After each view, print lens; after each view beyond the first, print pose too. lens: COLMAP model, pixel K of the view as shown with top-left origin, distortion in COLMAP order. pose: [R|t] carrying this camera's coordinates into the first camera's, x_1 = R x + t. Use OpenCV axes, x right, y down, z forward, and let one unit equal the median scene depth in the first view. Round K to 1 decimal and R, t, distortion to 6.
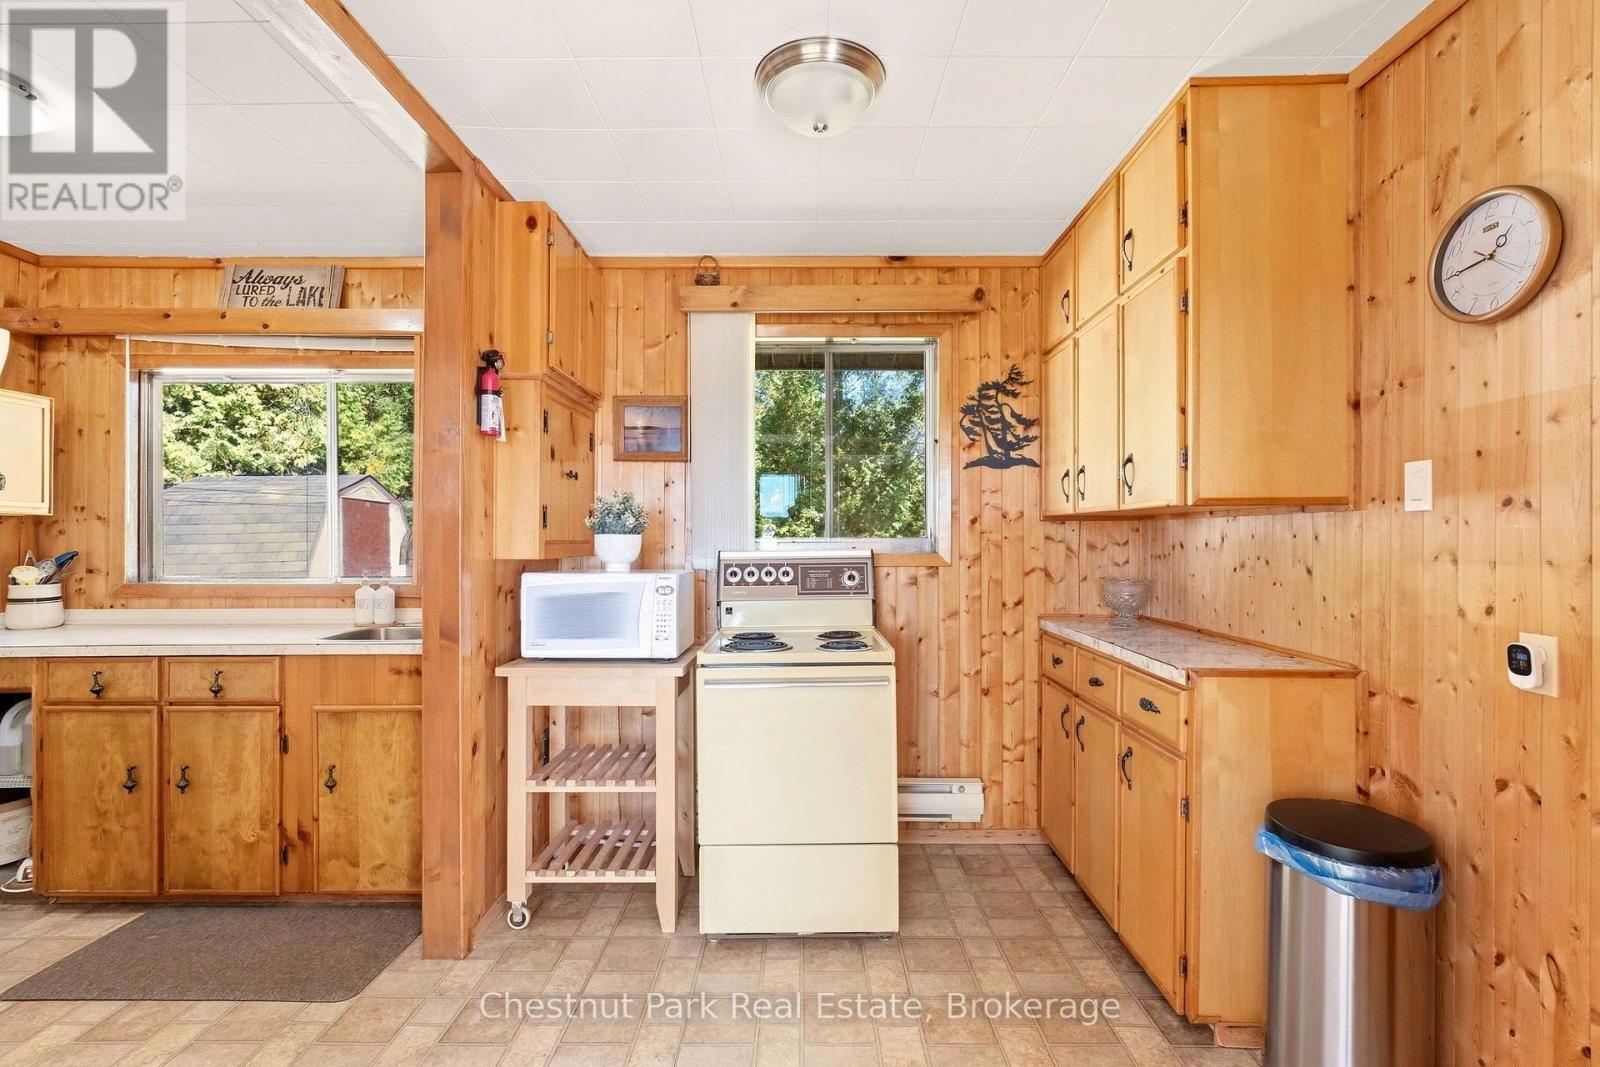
lens RADIAL K [[735.8, 0, 800.0], [0, 735.8, 533.5], [0, 0, 1]] dist [-0.015295, 0.009649]
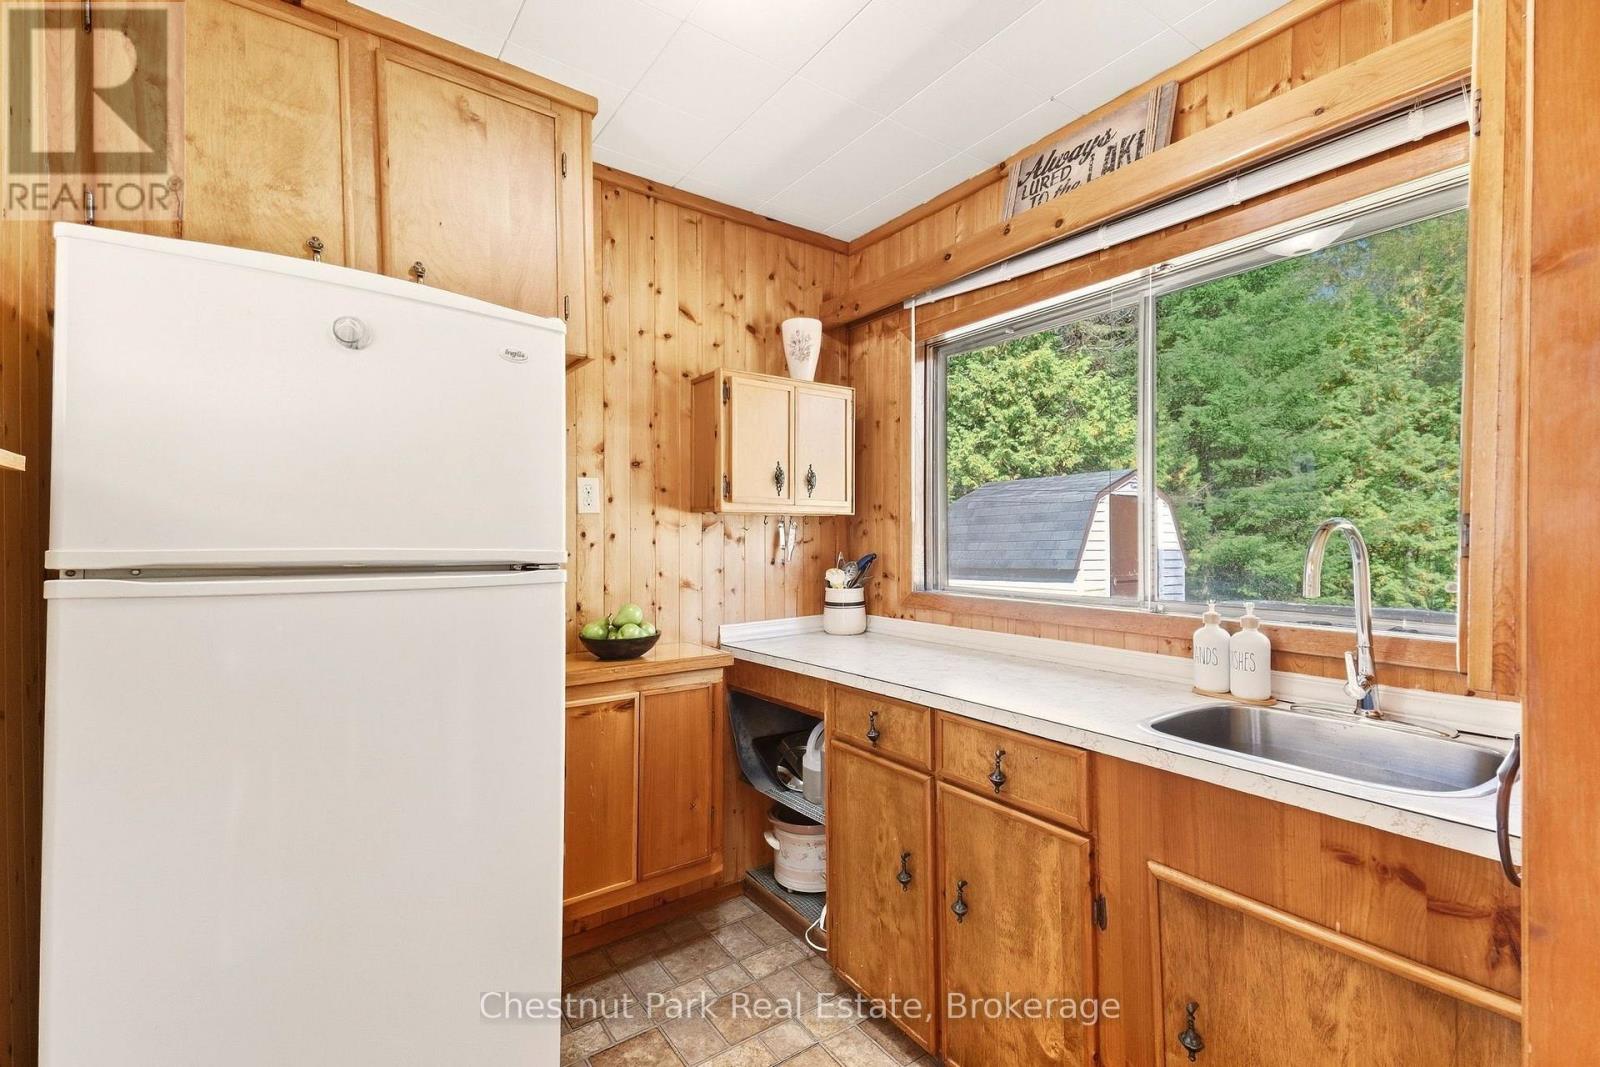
lens RADIAL K [[706.0, 0, 800.6], [0, 706.0, 538.3], [0, 0, 1]] dist [0.082254, -0.032137]
pose [[0.580867, 0.003484, -0.813991, -0.321274], [0.006379, 0.999941, 0.008832, -0.003086], [0.813973, -0.010323, 0.580810, 0.411054]]
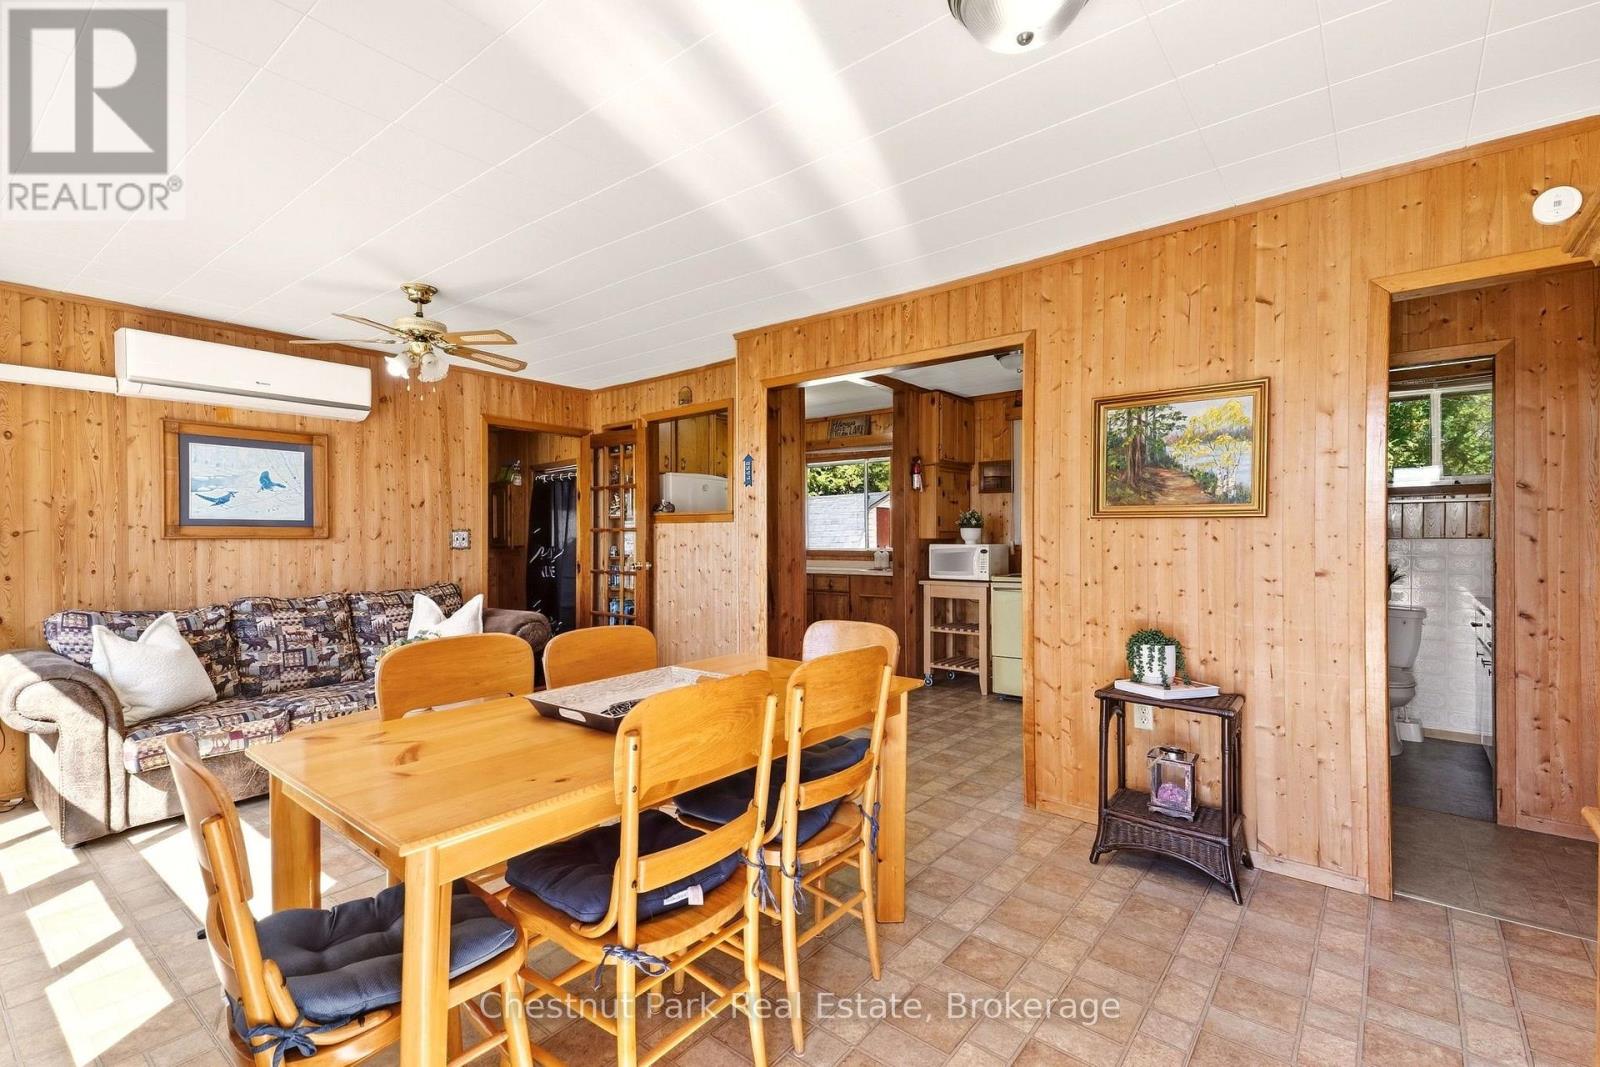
lens RADIAL K [[706.0, 0, 800.6], [0, 706.0, 538.3], [0, 0, 1]] dist [0.082254, -0.032137]
pose [[0.781025, -0.001799, -0.624497, 0.627207], [0.009346, 0.999918, 0.008807, 0.007659], [0.624430, -0.012715, 0.780977, -0.923333]]
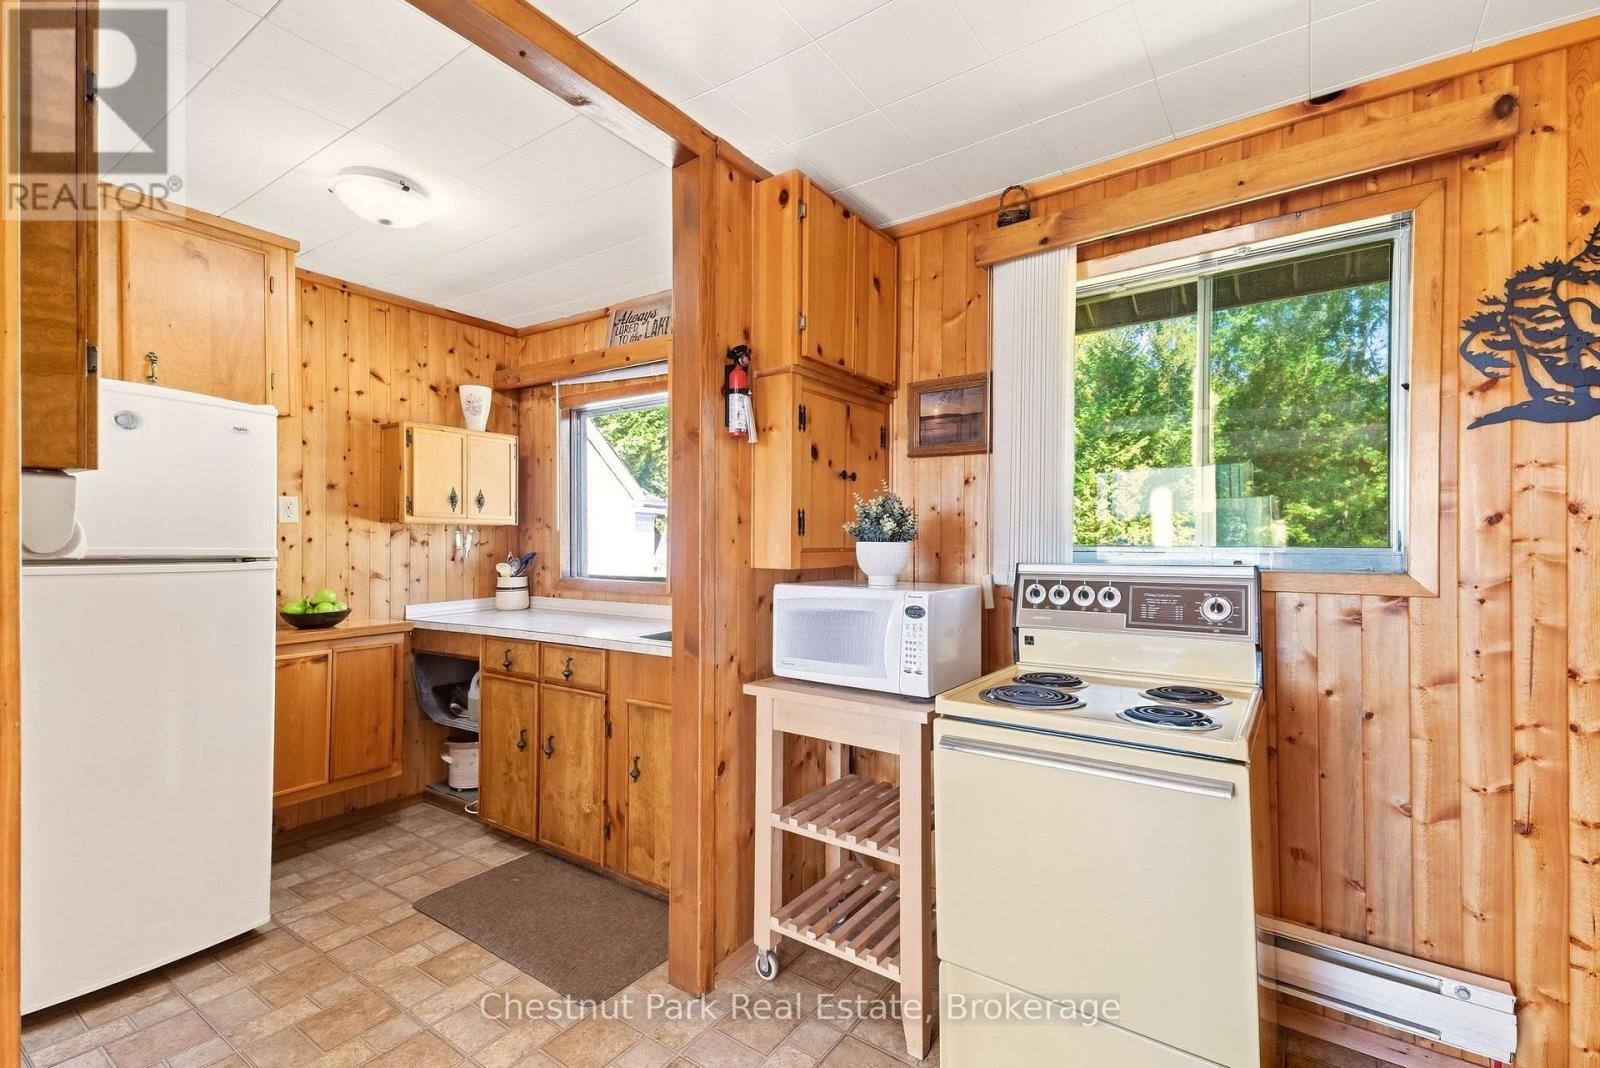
lens RADIAL K [[699.6, 0, 800.3], [0, 699.6, 536.2], [0, 0, 1]] dist [0.085061, -0.032054]
pose [[0.819902, 0.000011, -0.572504, 0.125034], [0.002226, 0.999992, 0.003206, -0.007198], [0.572500, -0.003903, 0.819895, 0.237403]]
